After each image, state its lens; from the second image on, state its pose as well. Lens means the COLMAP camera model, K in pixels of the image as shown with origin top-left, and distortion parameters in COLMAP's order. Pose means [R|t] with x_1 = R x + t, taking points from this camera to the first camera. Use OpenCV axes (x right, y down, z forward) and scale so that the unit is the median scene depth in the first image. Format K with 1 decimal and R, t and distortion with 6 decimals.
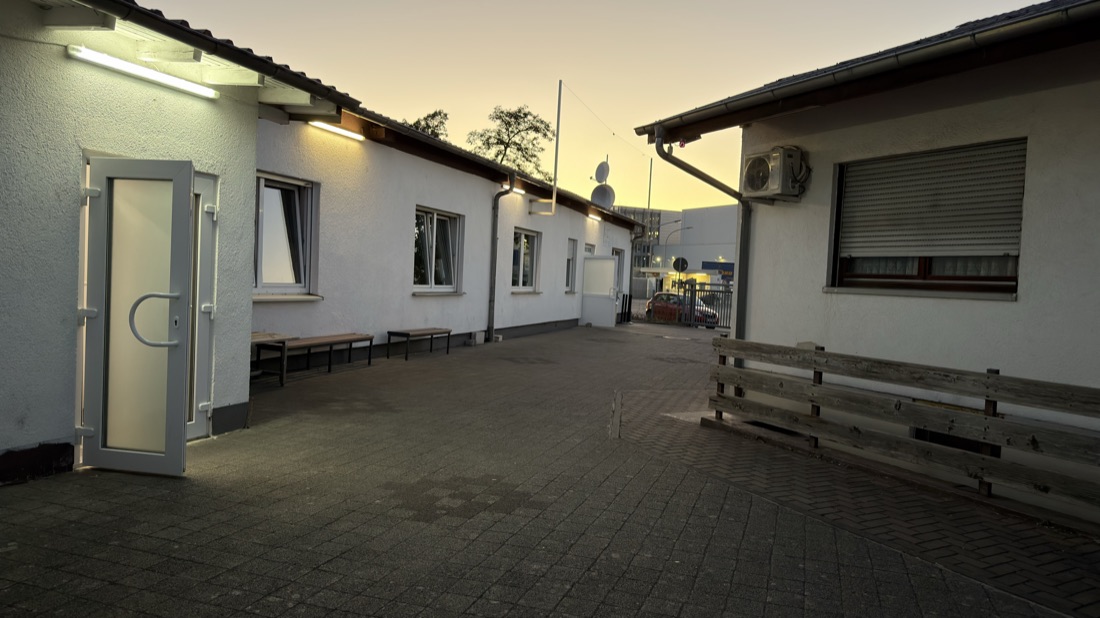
lens RADIAL K [[760.7, 0, 554.6], [0, 760.7, 315.4], [0, 0, 1]] dist [0.123426, -0.190077]
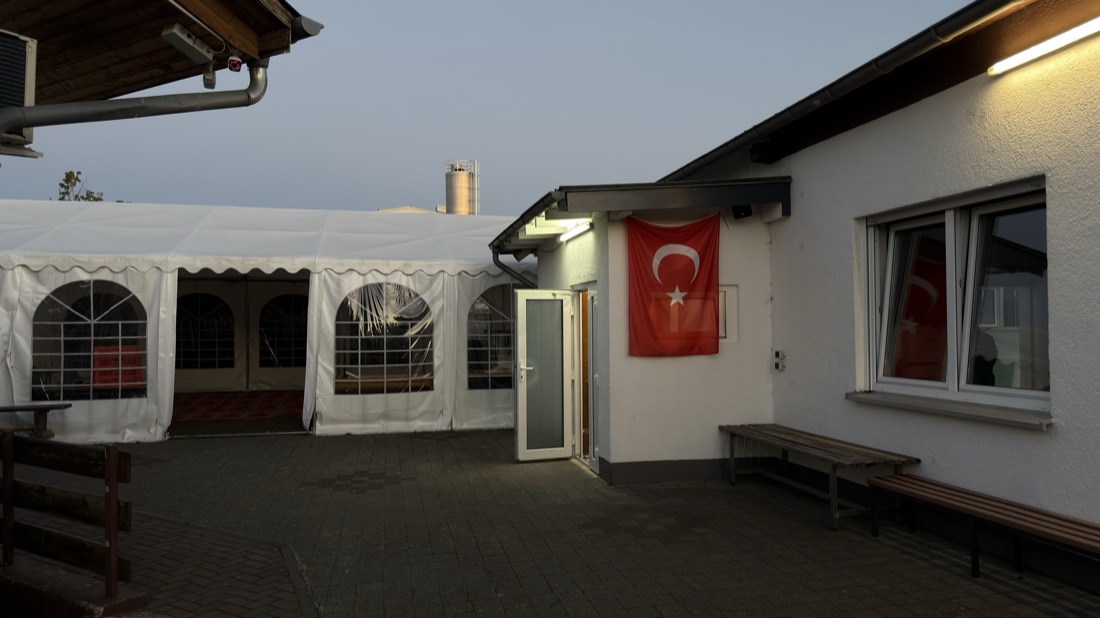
lens RADIAL K [[760.7, 0, 554.6], [0, 760.7, 315.4], [0, 0, 1]] dist [0.123426, -0.190077]
pose [[-0.862873, -0.052861, -0.502649, 0.189846], [-0.062631, 0.998033, 0.002557, -0.076357], [0.501525, 0.033688, -0.864487, 1.362185]]
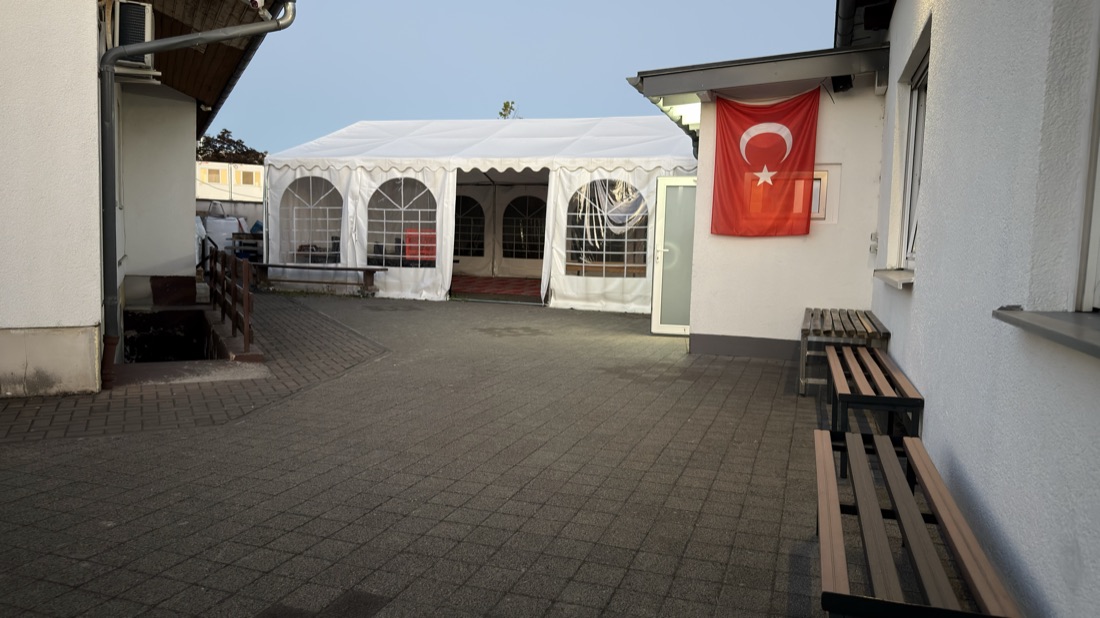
lens RADIAL K [[760.7, 0, 554.6], [0, 760.7, 315.4], [0, 0, 1]] dist [0.123426, -0.190077]
pose [[-0.996858, -0.079042, 0.005136, -0.123584], [-0.077456, 0.986313, 0.145559, -0.058051], [-0.016571, 0.144704, -0.989336, 1.565266]]
